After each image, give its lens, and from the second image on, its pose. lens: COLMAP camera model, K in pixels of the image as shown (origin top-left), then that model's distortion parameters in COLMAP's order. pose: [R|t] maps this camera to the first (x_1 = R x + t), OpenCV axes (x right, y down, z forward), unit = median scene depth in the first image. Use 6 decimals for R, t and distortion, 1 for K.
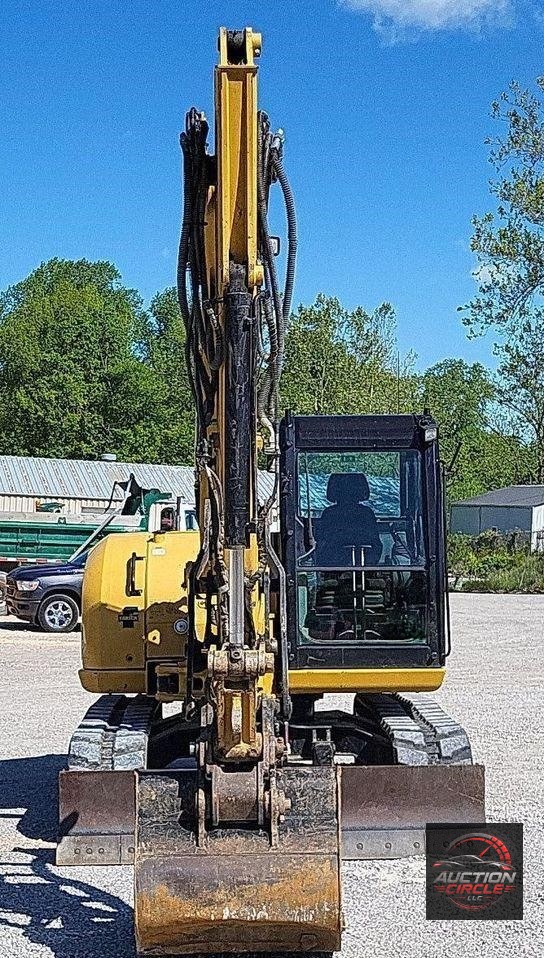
lens RADIAL K [[1532.5, 0, 271.2], [0, 1532.5, 479.2], [0, 0, 1]] dist [0.029546, 0.000000]
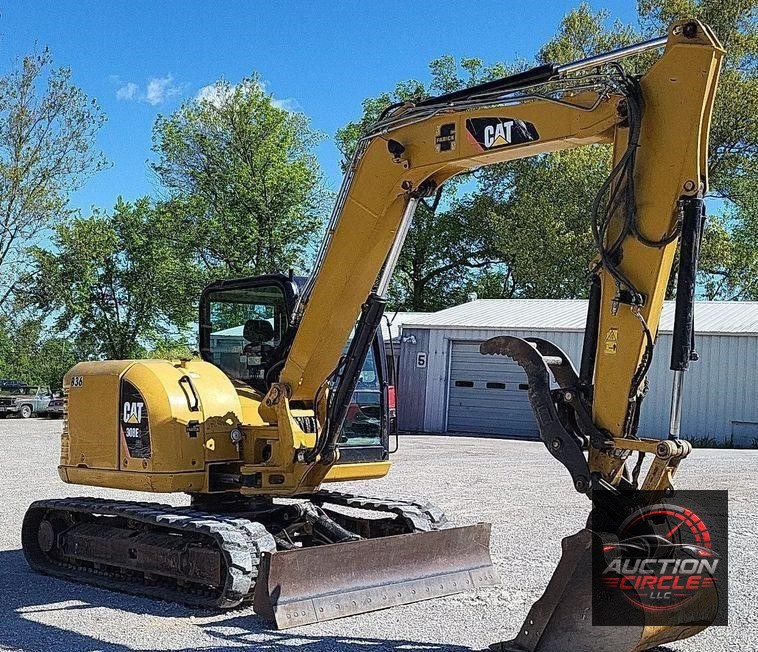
lens RADIAL K [[1097.4, 0, 379.4], [0, 1097.4, 326.6], [0, 0, 1]] dist [-0.020719, 0.000000]
pose [[0.727513, 0.049658, 0.684295, -0.589103], [-0.041295, 0.998738, -0.028573, 0.028066], [-0.684850, -0.007471, 0.728646, 0.268096]]
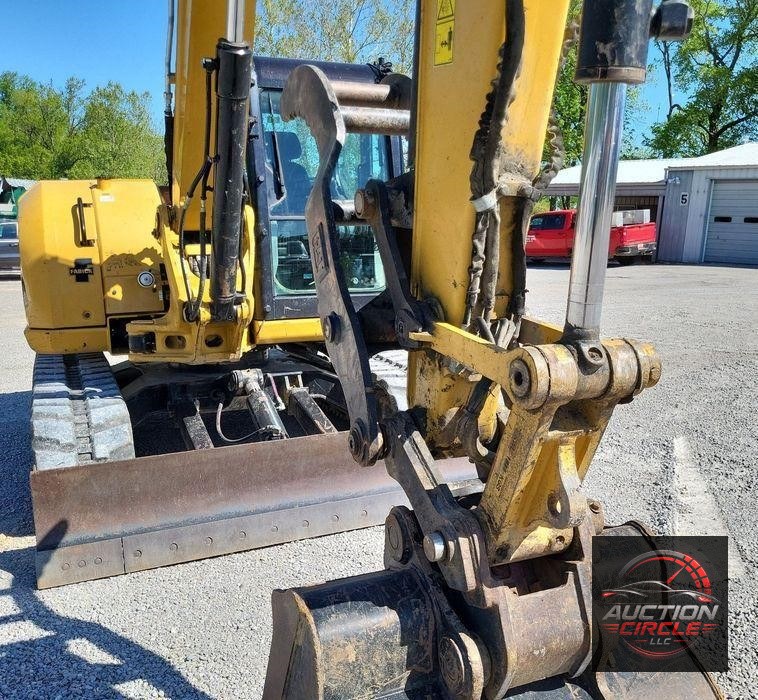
lens RADIAL K [[749.1, 0, 400.9], [0, 749.1, 370.2], [0, 0, 1]] dist [0.056367, 0.000000]
pose [[0.924467, -0.070239, 0.374736, -0.091169], [-0.015196, 0.975315, 0.220296, 0.046254], [-0.380958, -0.209351, 0.900579, 0.516715]]
